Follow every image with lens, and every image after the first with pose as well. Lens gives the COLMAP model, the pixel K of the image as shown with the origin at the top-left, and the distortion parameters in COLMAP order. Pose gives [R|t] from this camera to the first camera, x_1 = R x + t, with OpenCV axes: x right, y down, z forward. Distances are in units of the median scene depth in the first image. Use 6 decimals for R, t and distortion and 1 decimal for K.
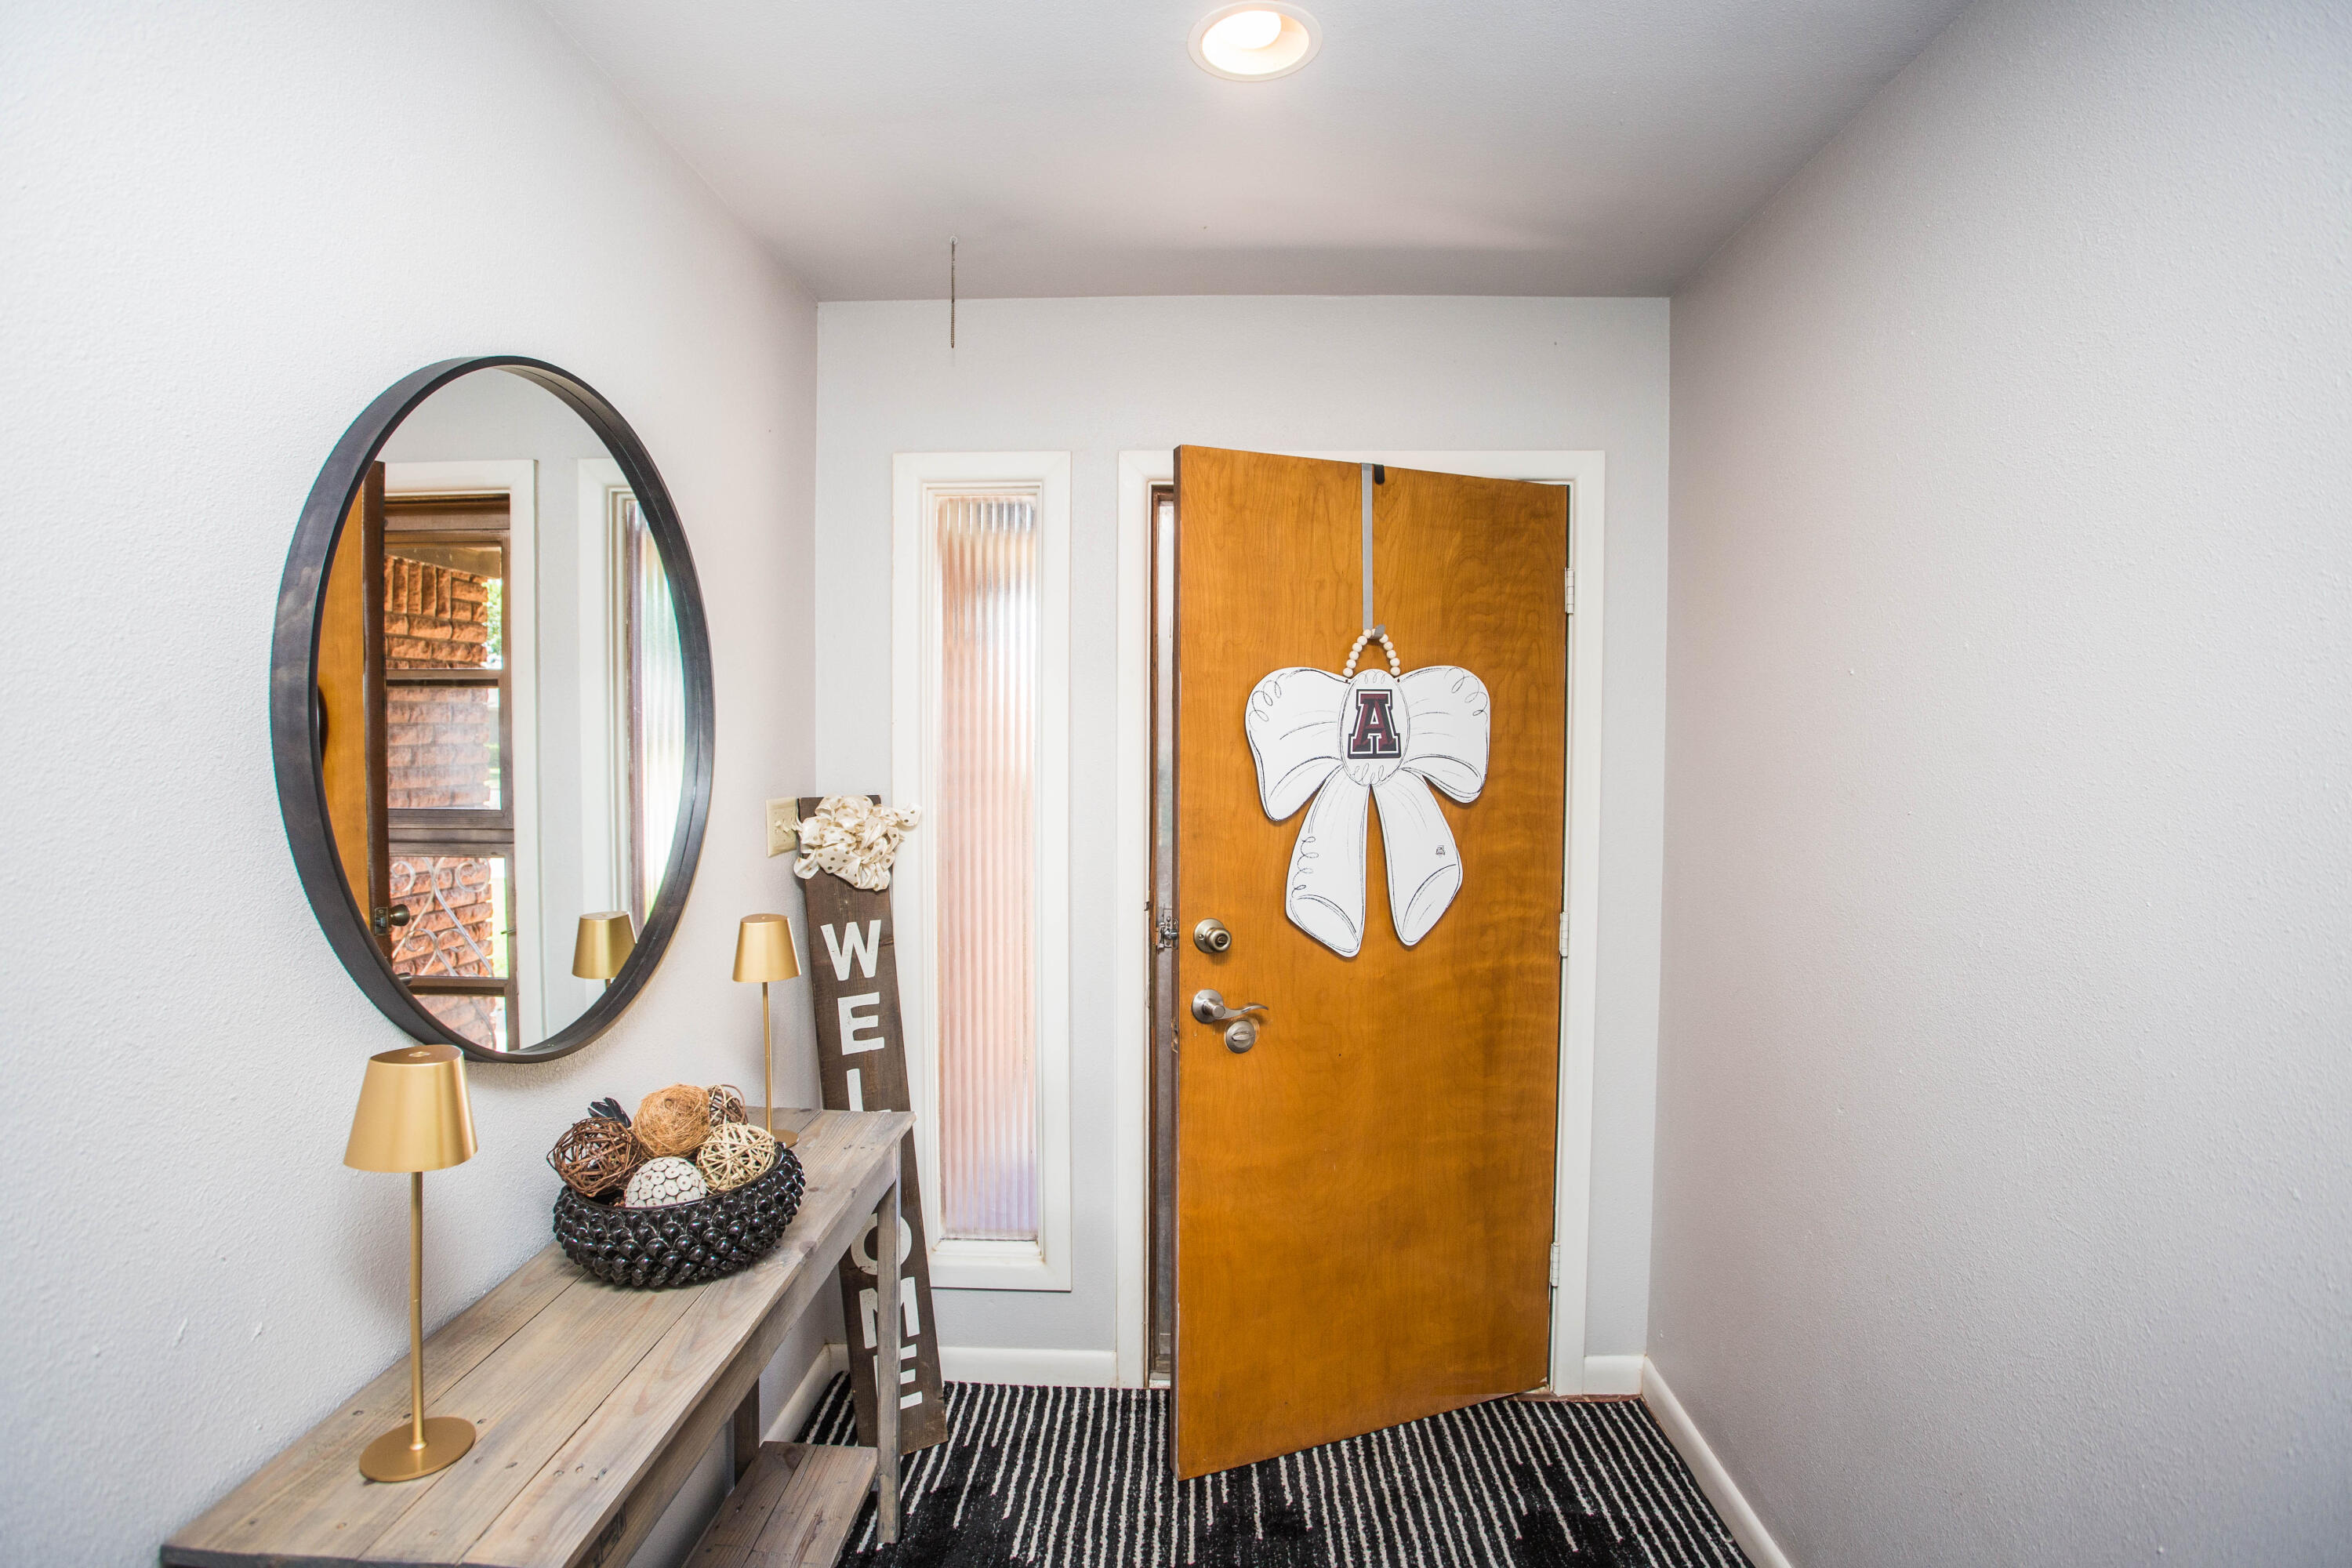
lens RADIAL K [[1144.1, 0, 1168.1], [0, 1144.1, 778.7], [0, 0, 1]] dist [-0.079618, 0.036427]
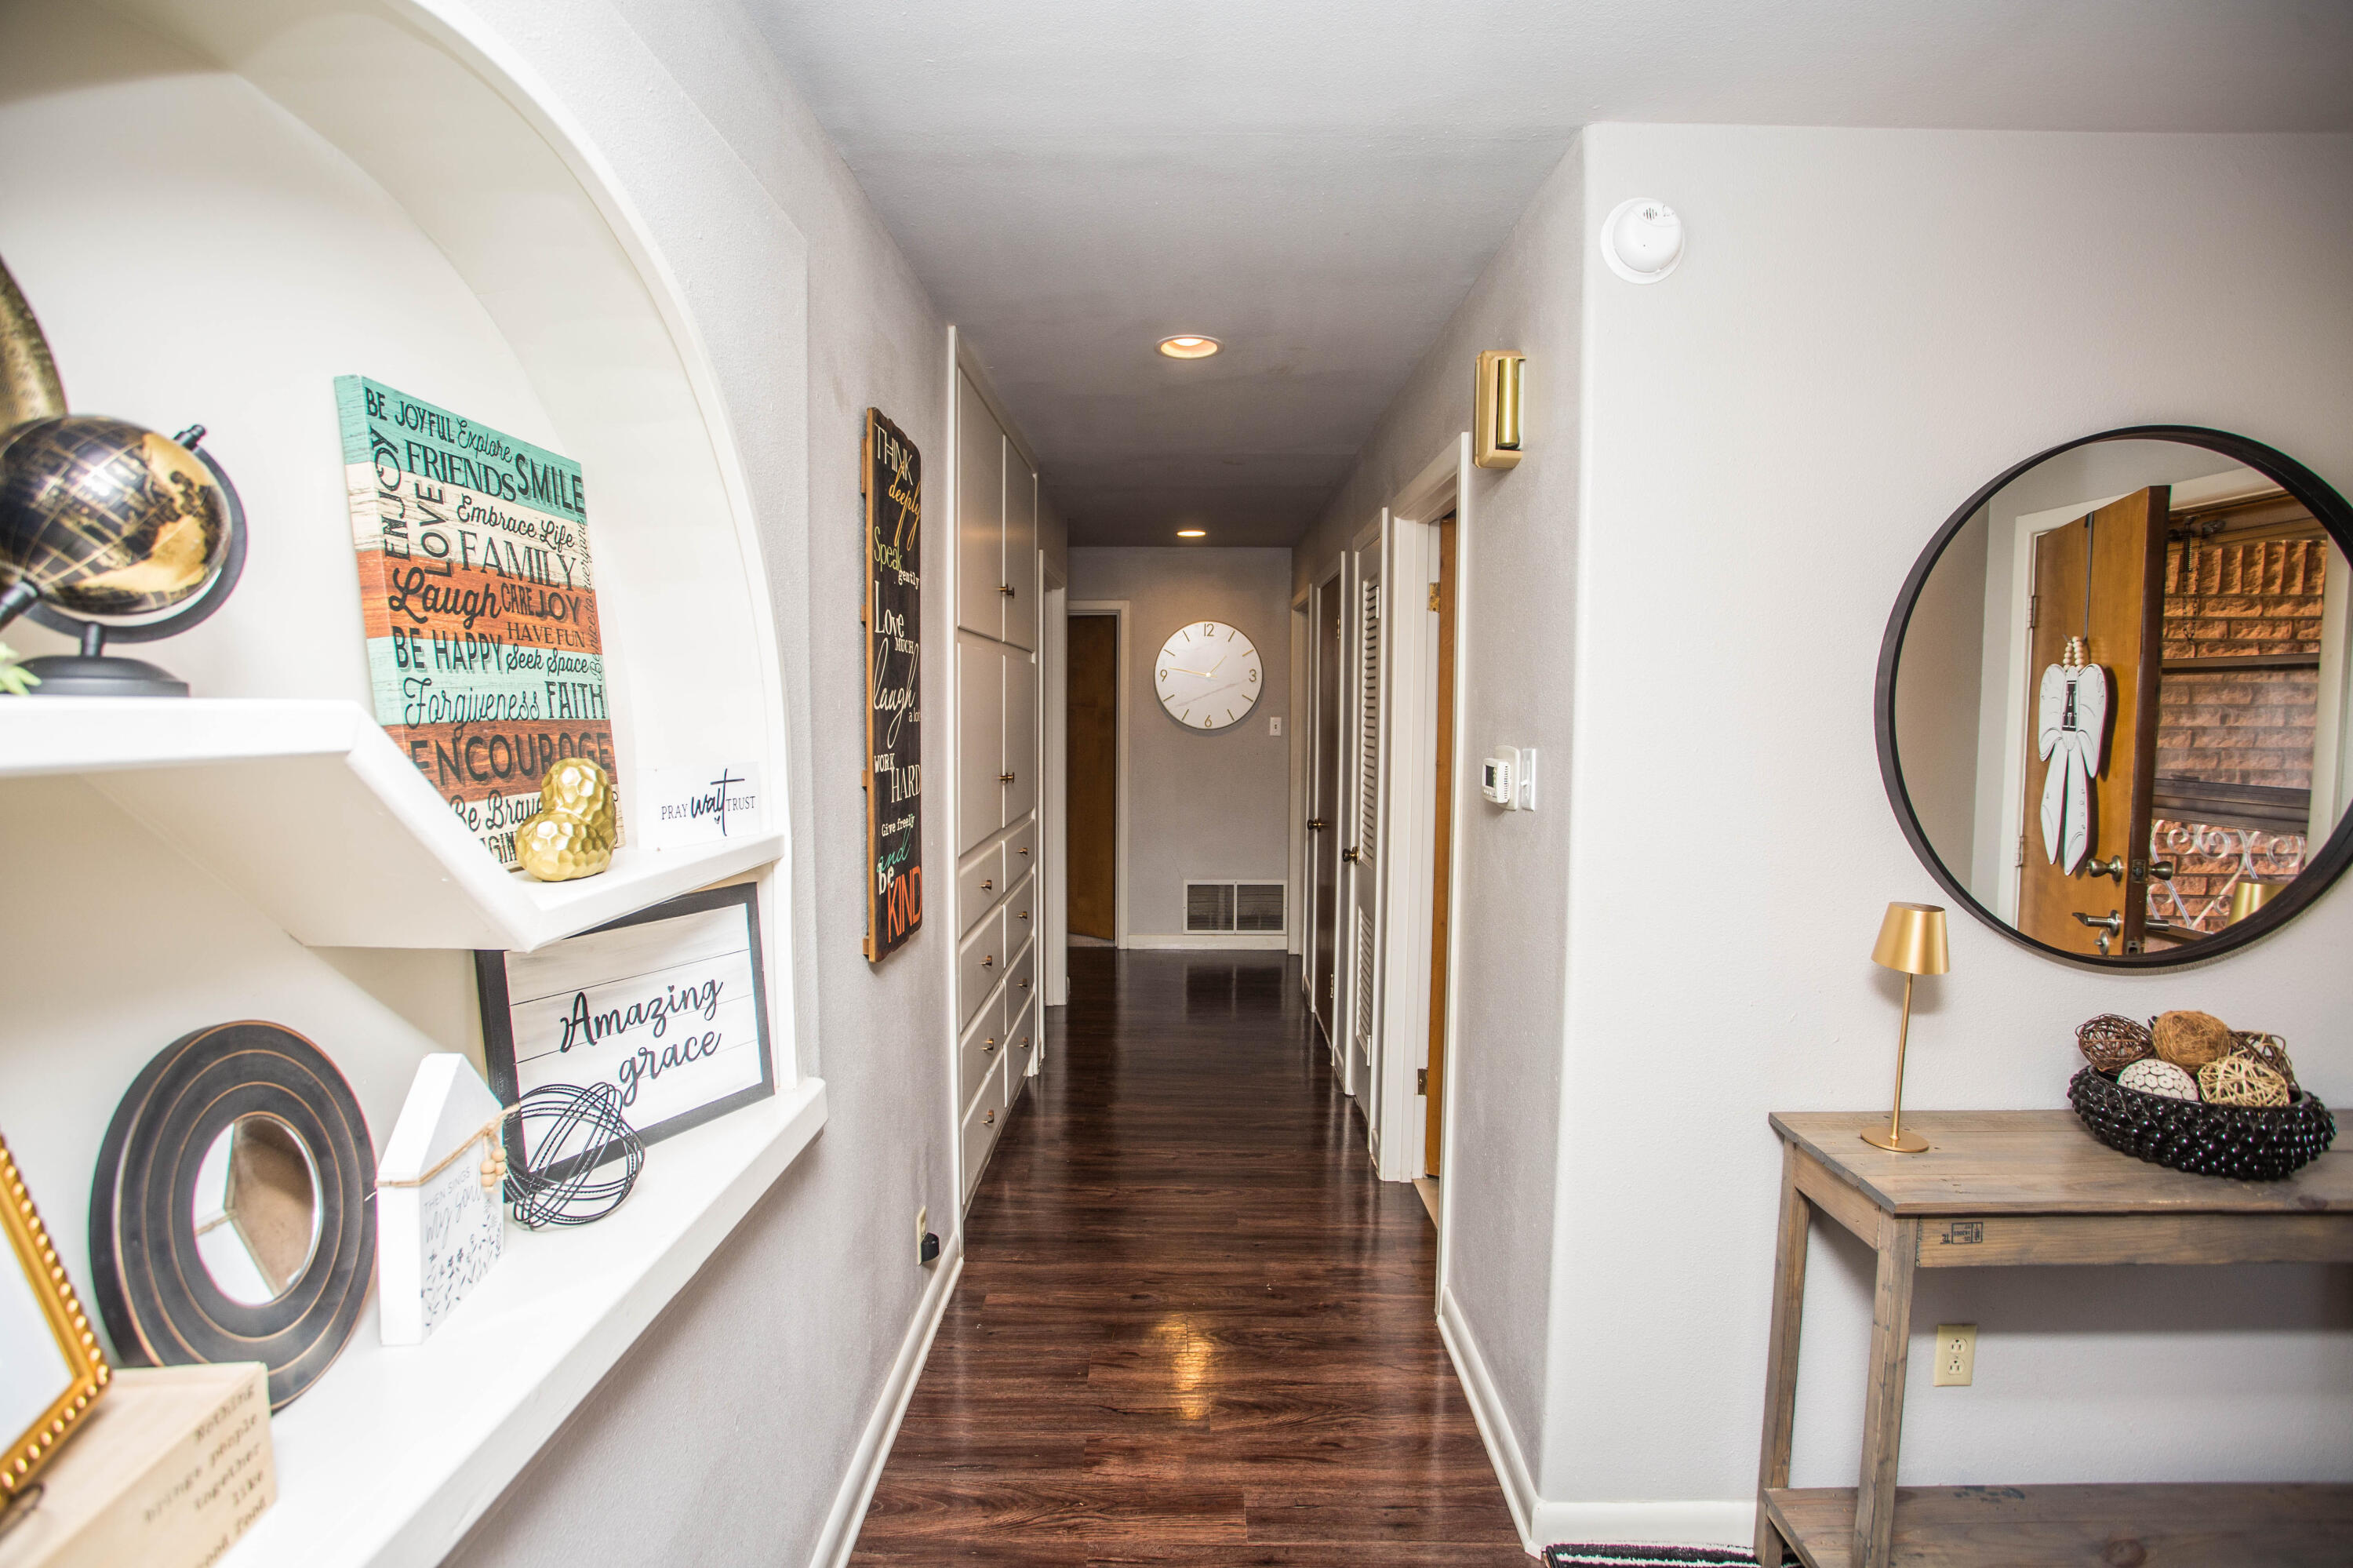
lens RADIAL K [[1144.7, 0, 1168.6], [0, 1144.7, 778.7], [0, 0, 1]] dist [-0.079618, 0.036427]
pose [[0.014923, 0.061183, -0.998015, 0.653422], [-0.045091, 0.997152, 0.060456, 0.009006], [0.998871, 0.044099, 0.017640, -0.108670]]
